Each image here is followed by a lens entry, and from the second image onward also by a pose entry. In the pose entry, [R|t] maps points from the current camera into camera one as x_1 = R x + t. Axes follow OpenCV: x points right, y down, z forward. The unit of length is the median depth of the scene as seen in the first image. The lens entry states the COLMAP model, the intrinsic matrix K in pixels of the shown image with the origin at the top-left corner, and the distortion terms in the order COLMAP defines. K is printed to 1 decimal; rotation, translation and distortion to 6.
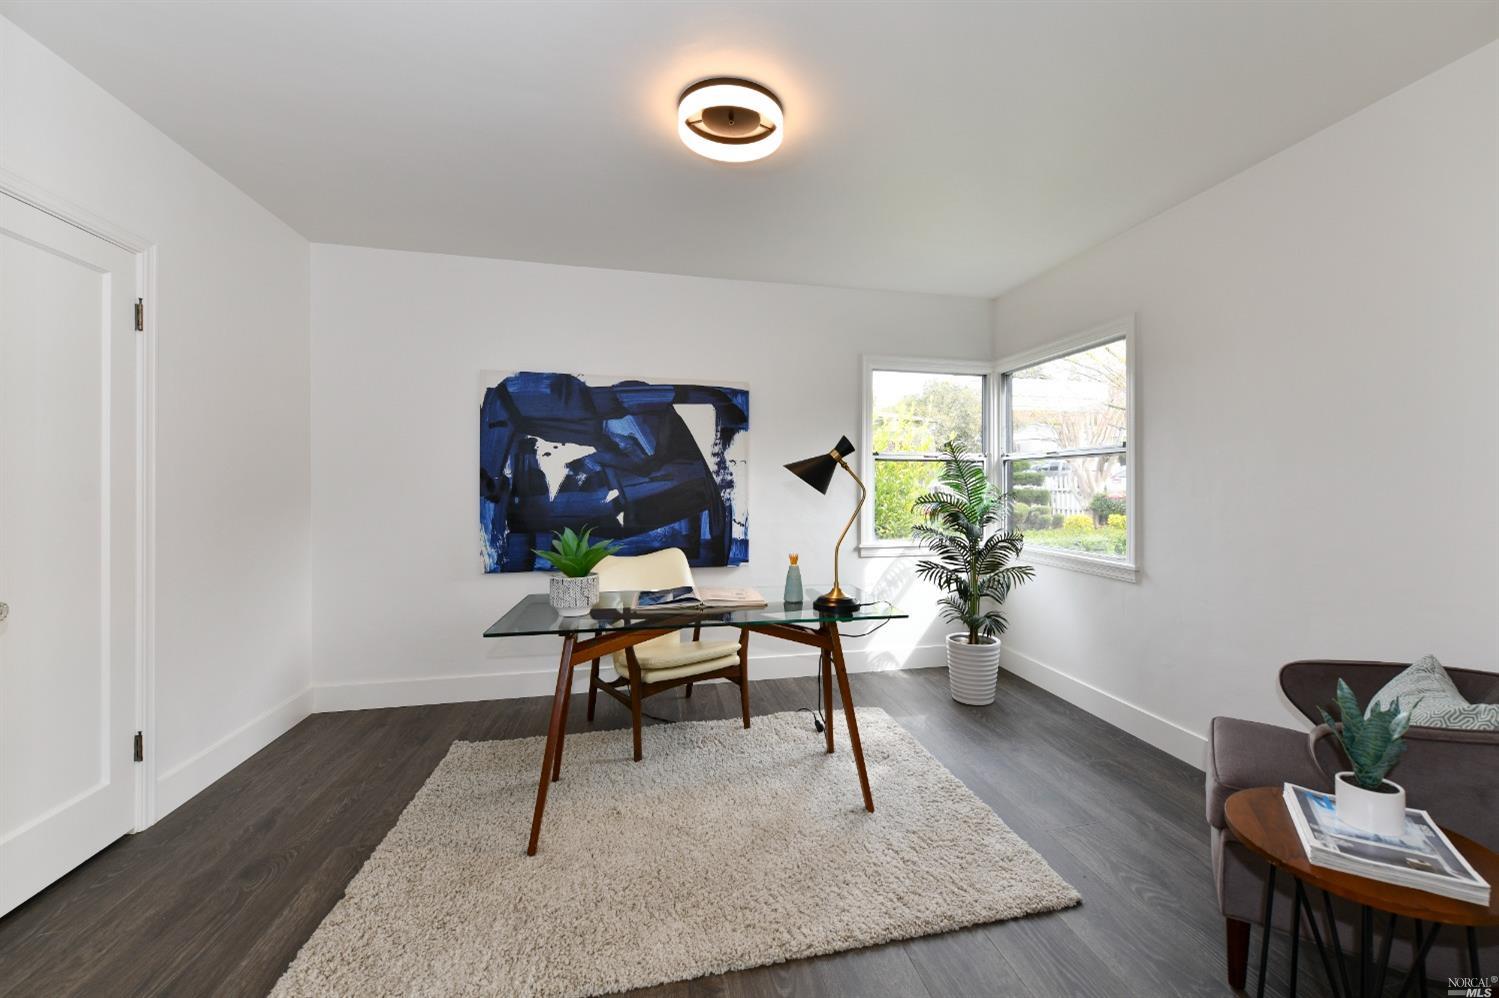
lens RADIAL K [[627.4, 0, 808.2], [0, 627.4, 485.9], [0, 0, 1]] dist [0.001322, -0.000099]
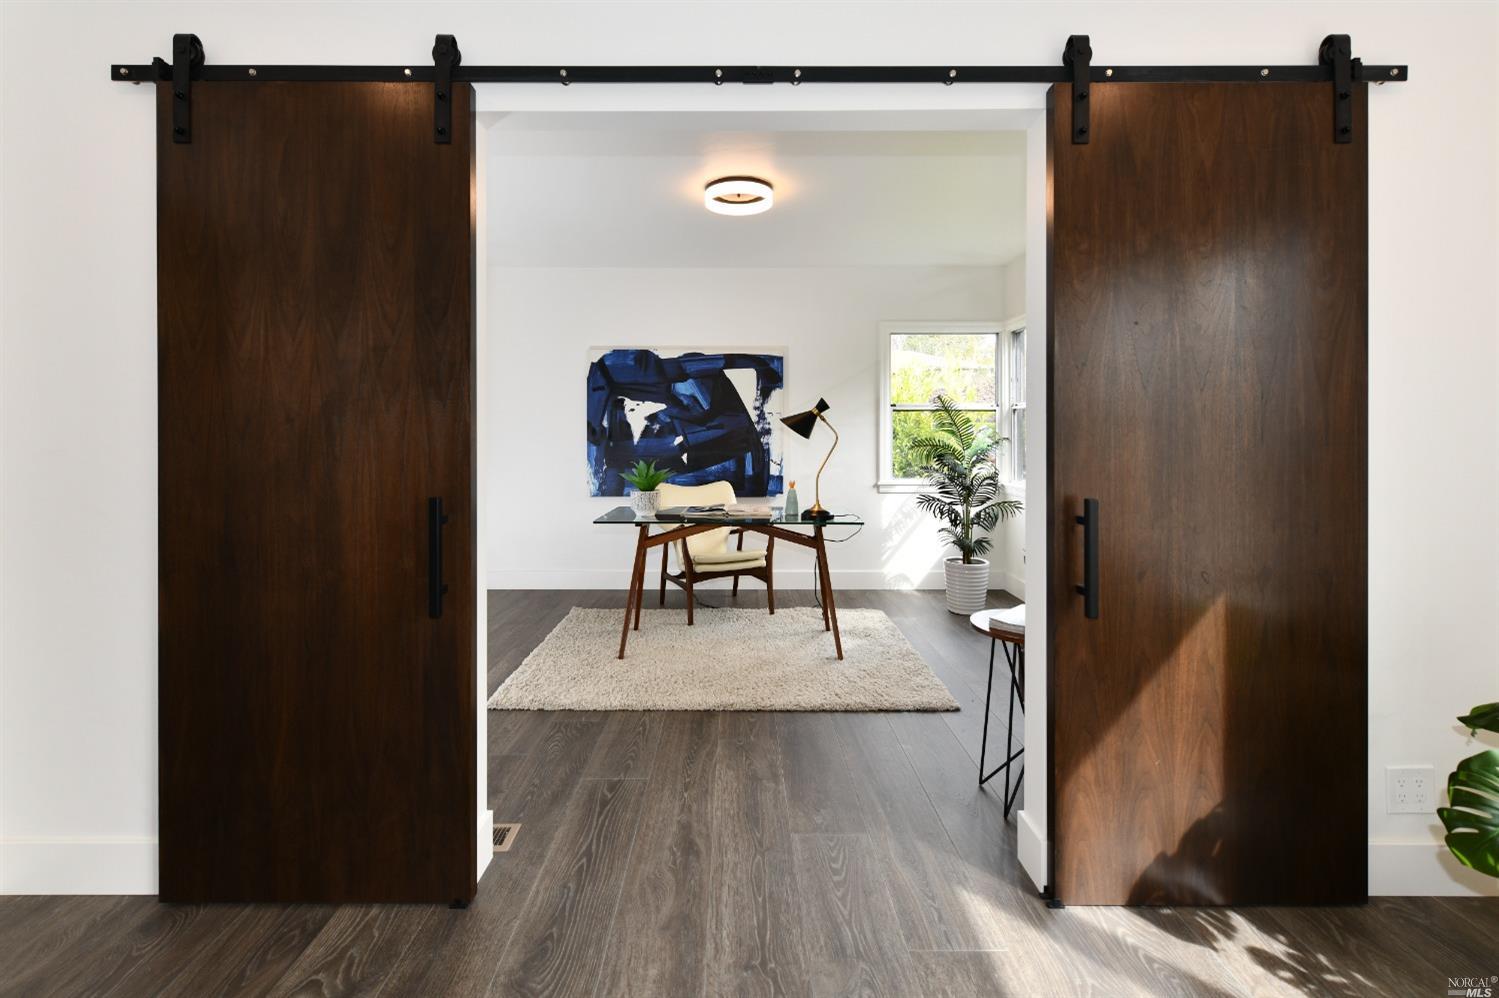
lens RADIAL K [[693.7, 0, 745.9], [0, 693.7, 435.9], [0, 0, 1]] dist [0.001136, 0.000351]
pose [[0.970402, -0.002275, -0.241483, 0.177758], [0.003373, 0.999986, 0.004134, 0.000007], [0.241470, -0.004826, 0.970396, -0.380519]]
